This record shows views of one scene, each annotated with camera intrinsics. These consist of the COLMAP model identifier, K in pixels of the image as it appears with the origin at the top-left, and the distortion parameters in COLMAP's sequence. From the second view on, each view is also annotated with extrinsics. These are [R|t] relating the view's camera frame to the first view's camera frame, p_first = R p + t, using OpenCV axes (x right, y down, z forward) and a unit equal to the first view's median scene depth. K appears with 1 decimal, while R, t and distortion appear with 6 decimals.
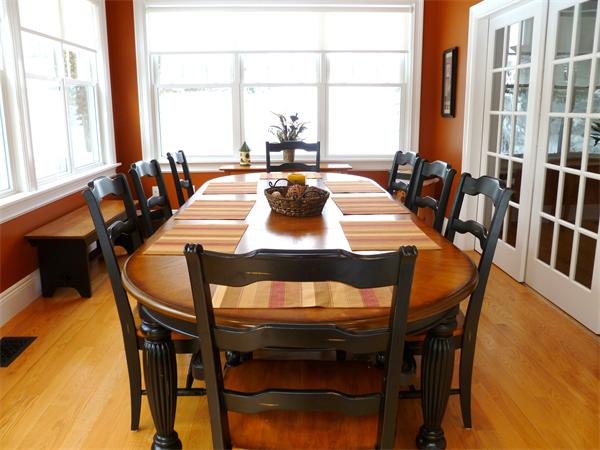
lens RADIAL K [[512.1, 0, 300.0], [0, 512.1, 225.0], [0, 0, 1]] dist [-0.056056, 0.000171]
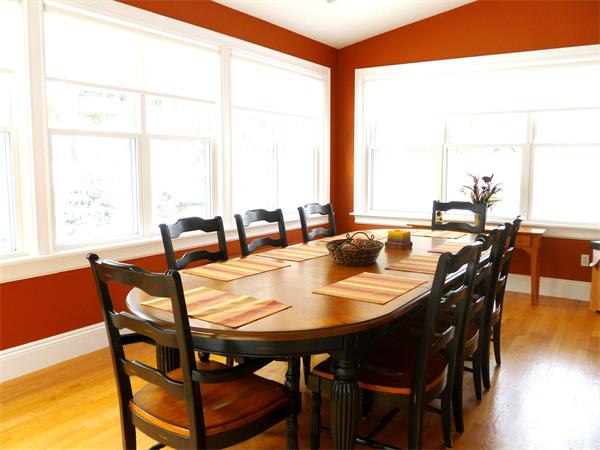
lens RADIAL K [[512.1, 0, 300.0], [0, 512.1, 225.0], [0, 0, 1]] dist [-0.056056, 0.000171]
pose [[0.825328, 0.071375, -0.560125, 0.245780], [-0.133585, 0.988500, -0.070872, -0.004427], [0.548624, 0.133317, 0.825371, 0.006936]]
